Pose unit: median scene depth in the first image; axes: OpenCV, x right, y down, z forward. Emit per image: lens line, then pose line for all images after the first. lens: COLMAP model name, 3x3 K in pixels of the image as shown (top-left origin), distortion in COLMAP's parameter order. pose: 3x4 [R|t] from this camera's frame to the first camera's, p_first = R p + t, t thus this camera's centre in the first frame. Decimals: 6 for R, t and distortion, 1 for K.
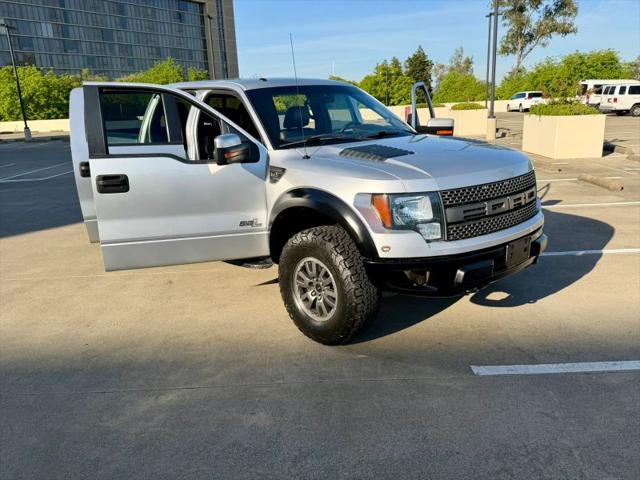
lens RADIAL K [[523.1, 0, 320.3], [0, 523.1, 257.1], [0, 0, 1]] dist [0.128131, -0.210713]
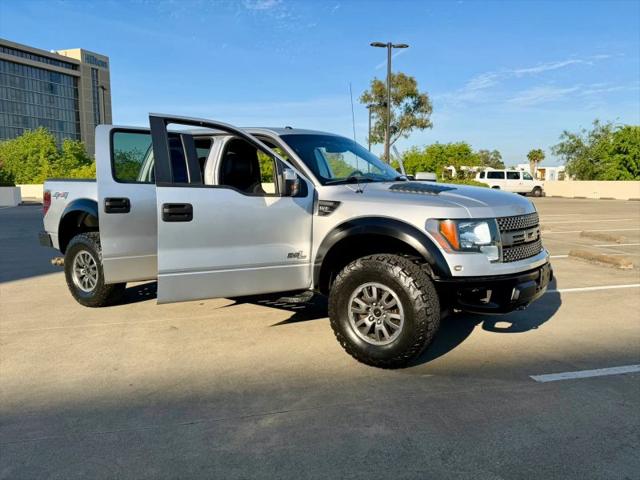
lens RADIAL K [[529.0, 0, 326.3], [0, 529.0, 238.2], [0, 0, 1]] dist [0.104820, -0.168948]
pose [[0.970734, 0.007633, 0.240035, -0.350705], [0.034976, 0.984345, -0.172750, 0.090461], [-0.237596, 0.176090, 0.955270, -0.012977]]
